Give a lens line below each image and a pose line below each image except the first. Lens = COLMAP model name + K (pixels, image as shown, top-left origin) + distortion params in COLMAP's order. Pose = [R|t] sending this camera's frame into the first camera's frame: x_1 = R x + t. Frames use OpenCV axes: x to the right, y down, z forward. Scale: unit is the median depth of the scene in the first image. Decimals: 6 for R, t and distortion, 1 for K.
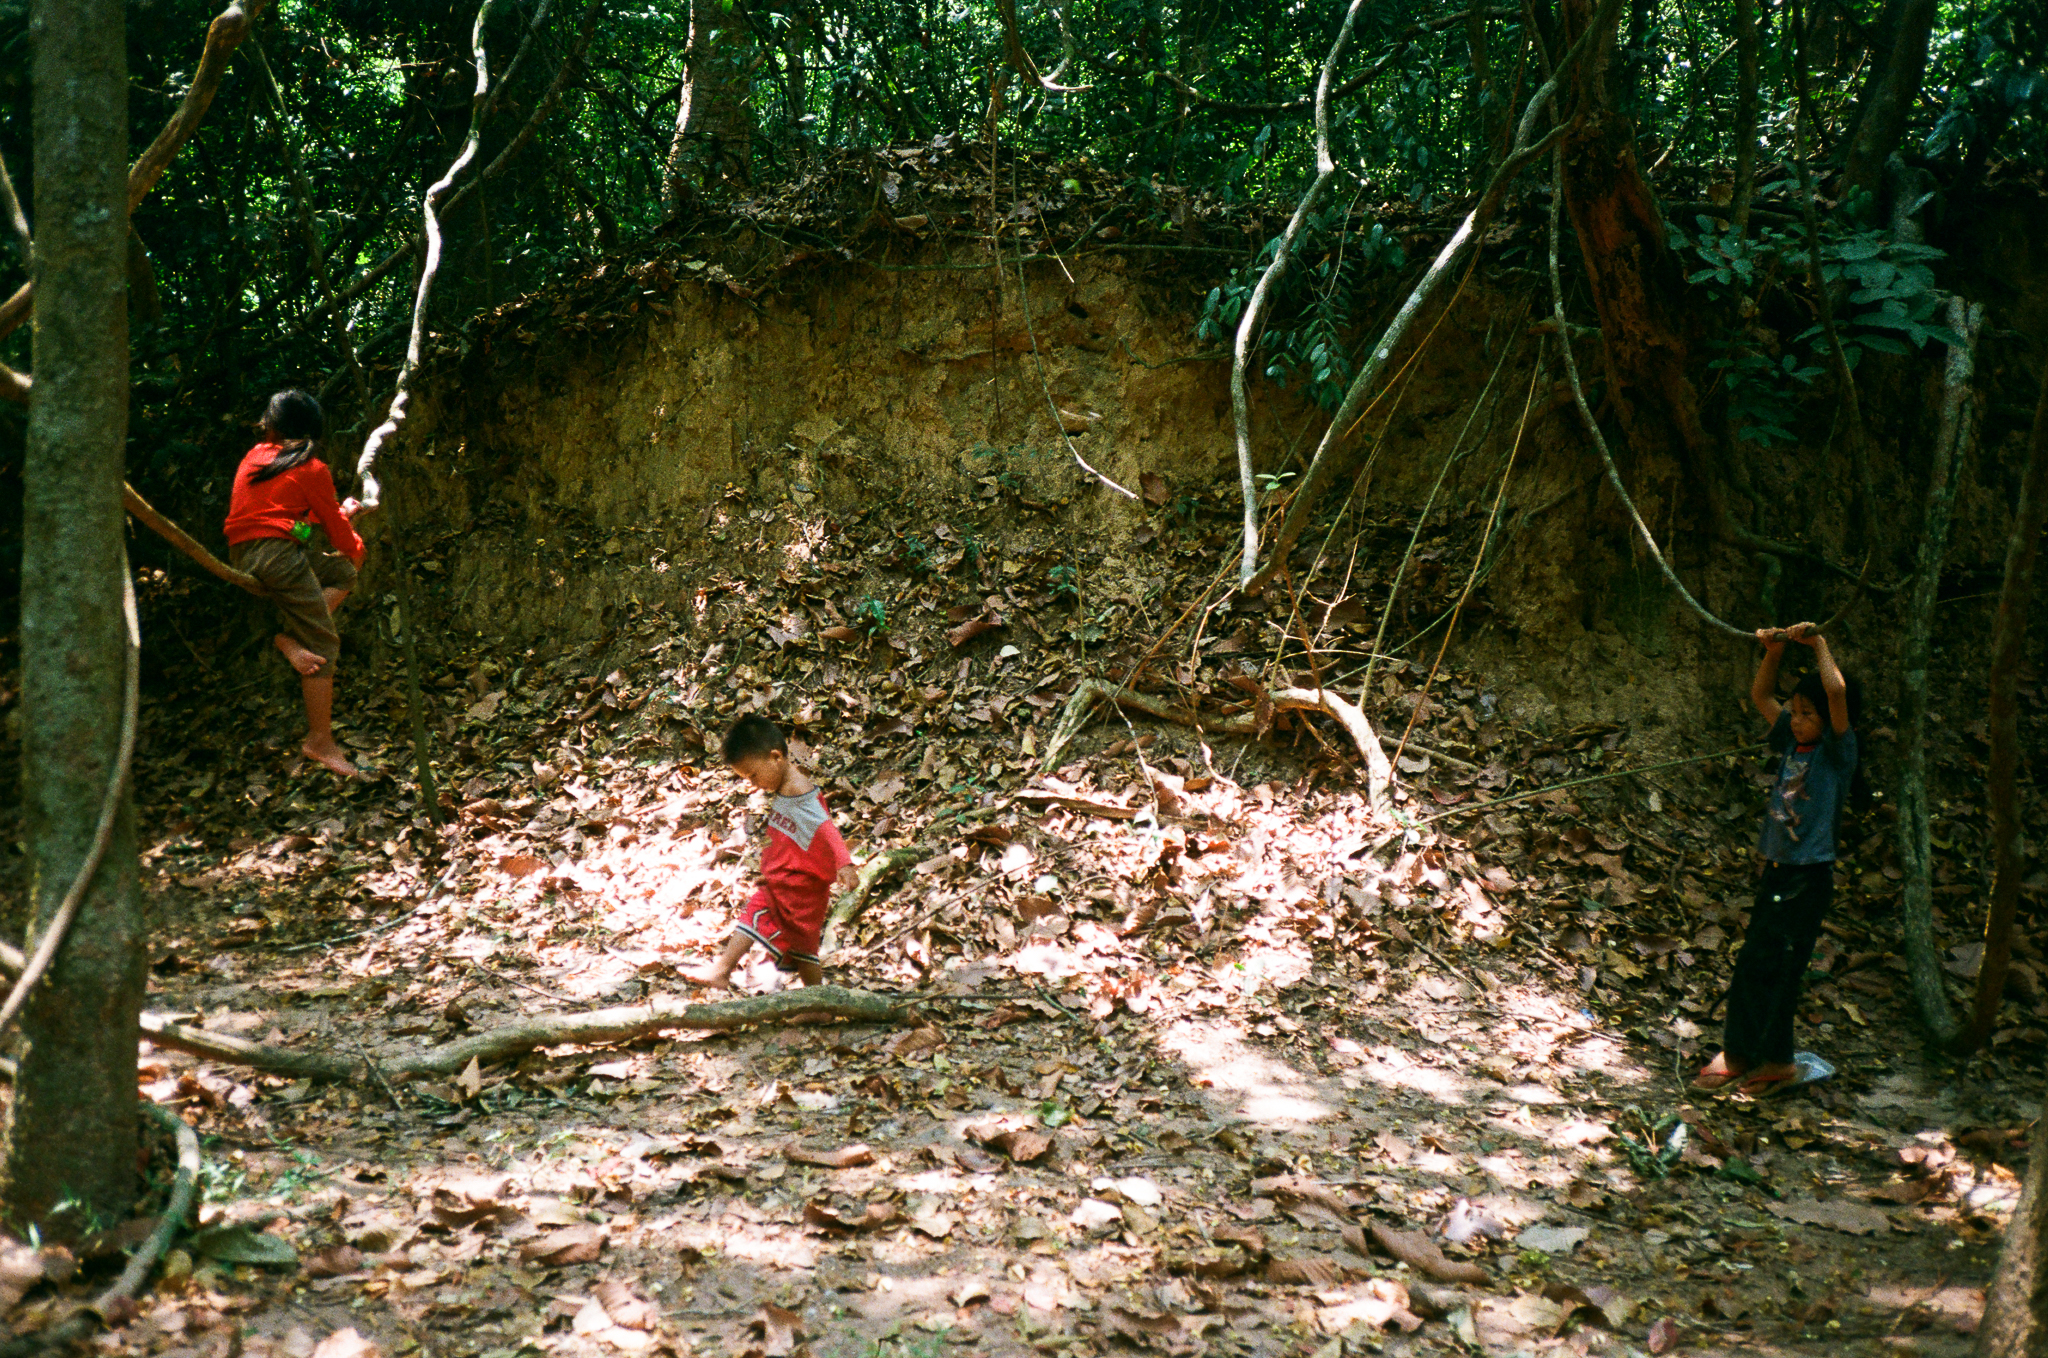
lens RADIAL K [[1894.9, 0, 1024.0], [0, 1894.9, 679.0], [0, 0, 1]] dist [0.019812, 0.010414]
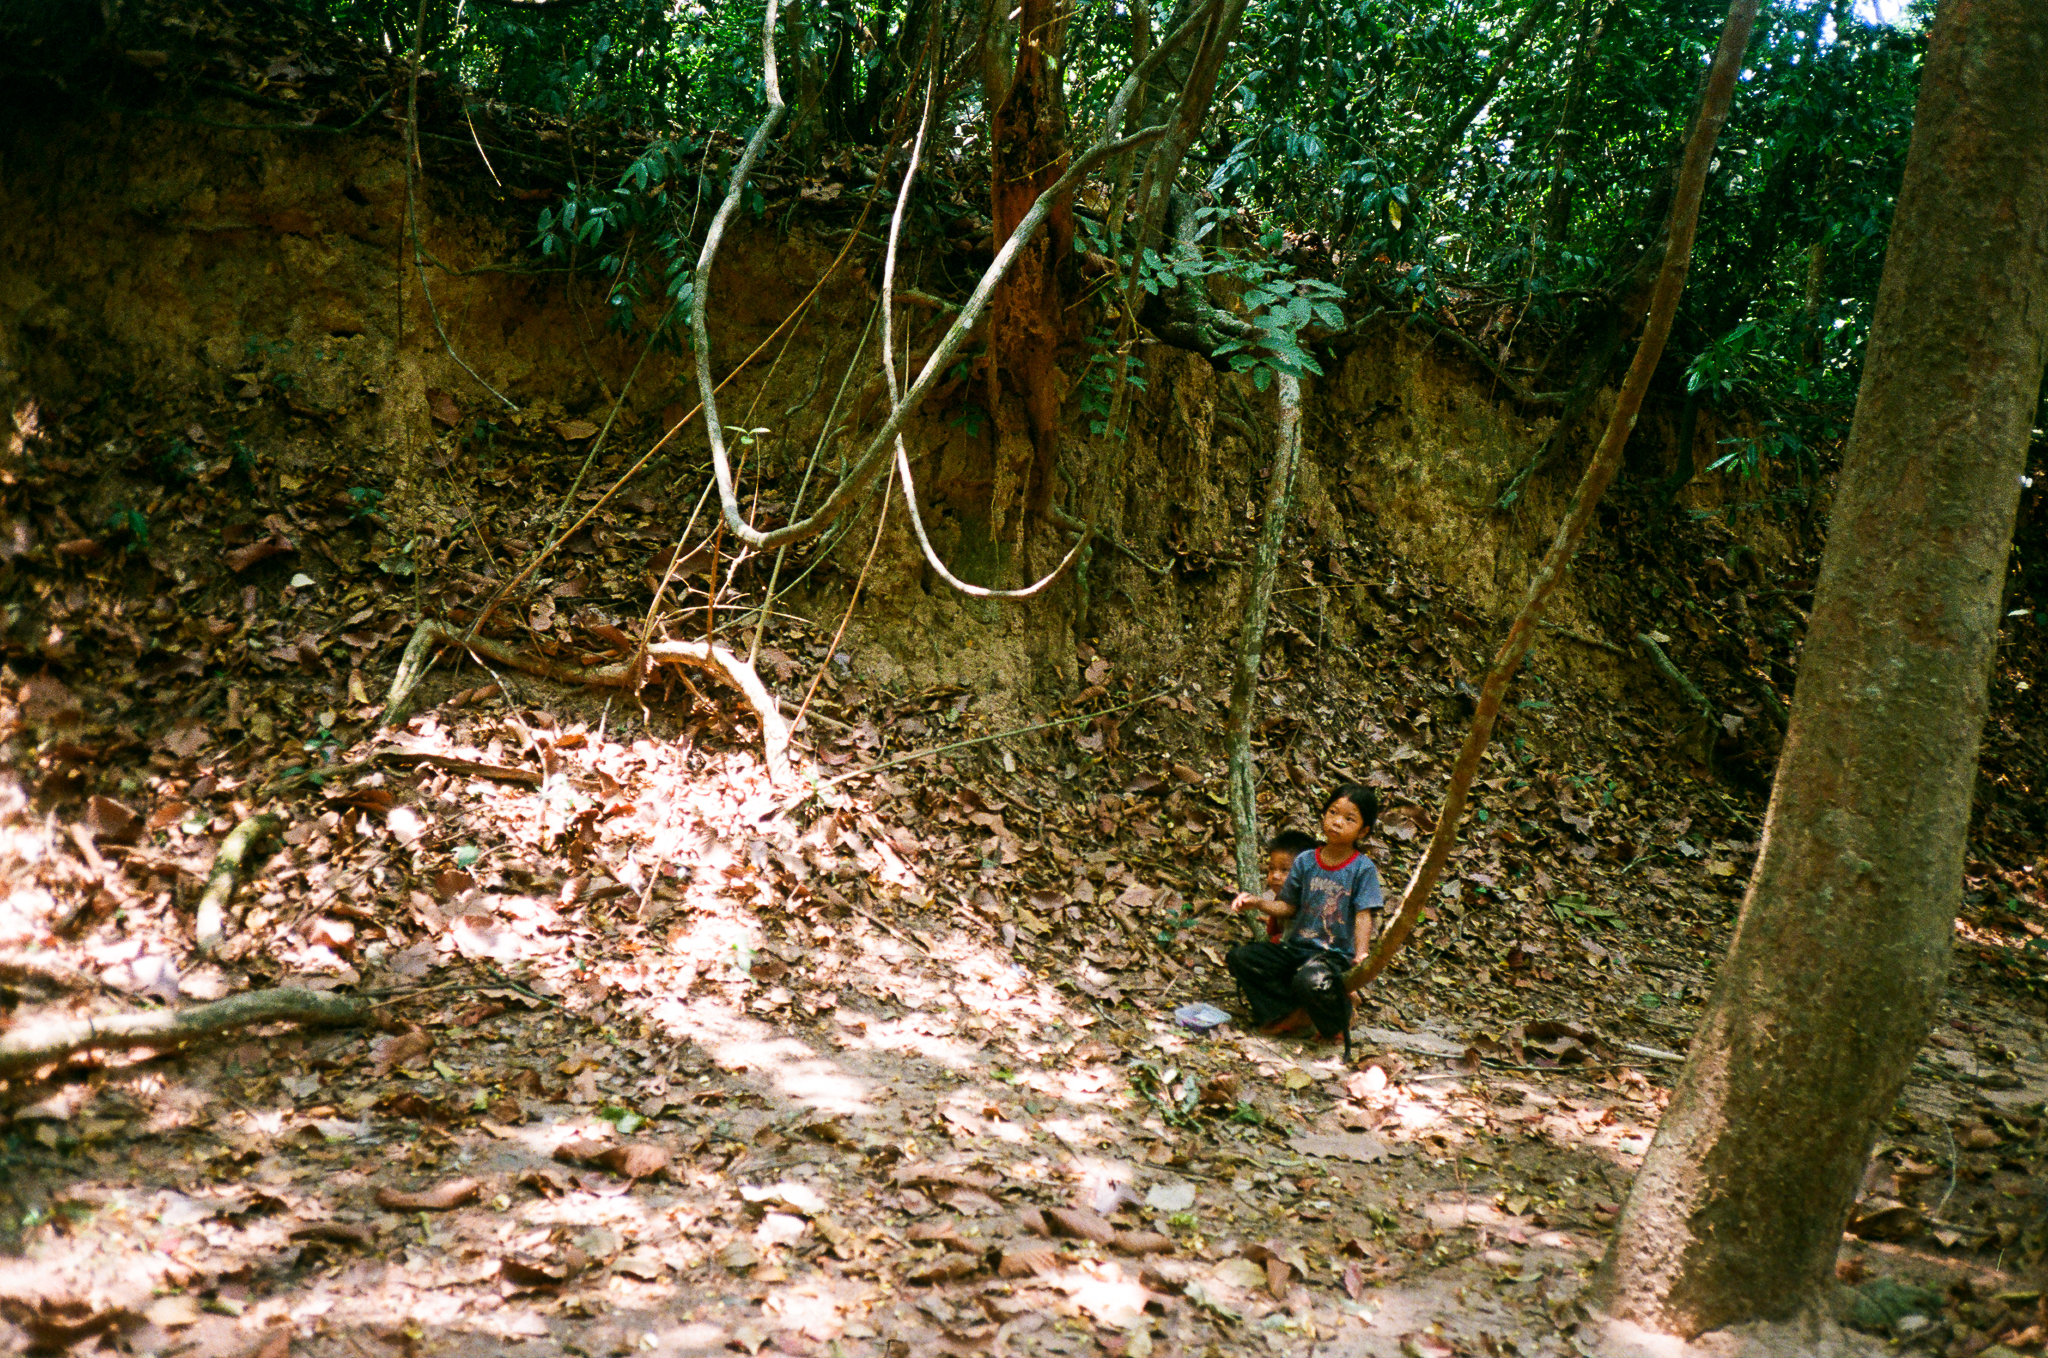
lens RADIAL K [[1896.5, 0, 1024.0], [0, 1896.5, 679.0], [0, 0, 1]] dist [0.098546, -0.222848]
pose [[0.858812, 0.025449, 0.511658, -0.200898], [-0.049405, 0.998224, 0.033277, -0.017588], [-0.509903, -0.053857, 0.858544, 0.073746]]
